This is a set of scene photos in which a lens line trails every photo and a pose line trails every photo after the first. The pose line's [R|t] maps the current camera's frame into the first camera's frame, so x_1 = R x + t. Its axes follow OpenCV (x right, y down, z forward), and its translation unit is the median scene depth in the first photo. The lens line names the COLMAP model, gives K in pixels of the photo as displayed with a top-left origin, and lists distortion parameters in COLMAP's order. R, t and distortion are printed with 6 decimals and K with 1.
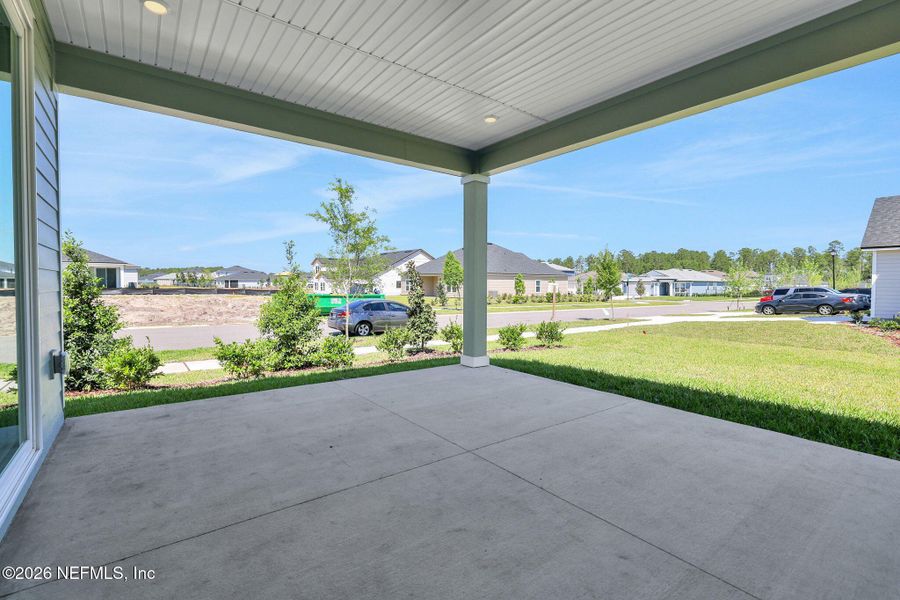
lens RADIAL K [[418.6, 0, 473.9], [0, 418.6, 297.2], [0, 0, 1]] dist [-0.000006, 0.000257]
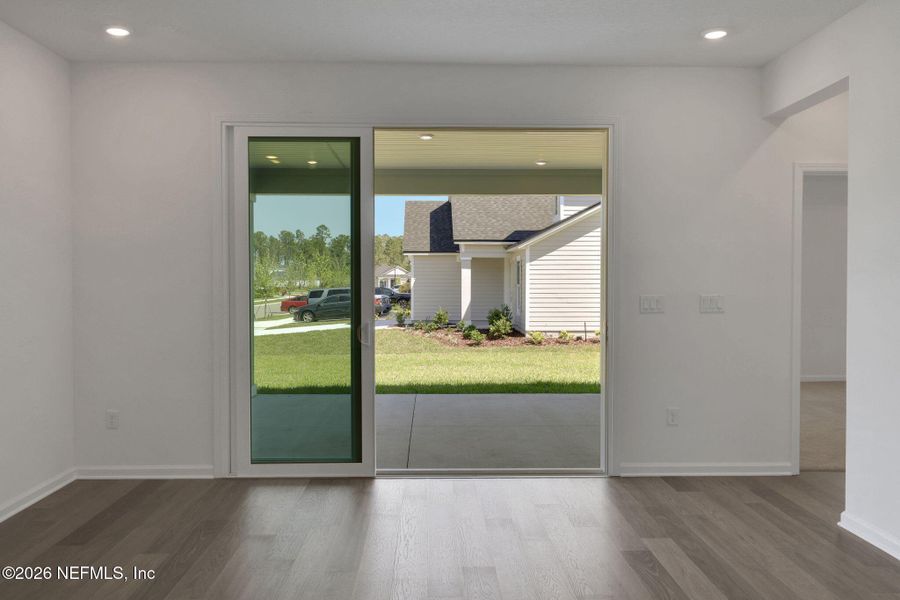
lens RADIAL K [[704.3, 0, 450.0], [0, 704.3, 300.0], [0, 0, 1]] dist [-0.001463, -0.000284]
pose [[0.608591, -0.024274, 0.793113, -1.857414], [0.020885, 0.999676, 0.014569, -0.133420], [-0.793209, 0.007698, 0.608900, -0.608743]]
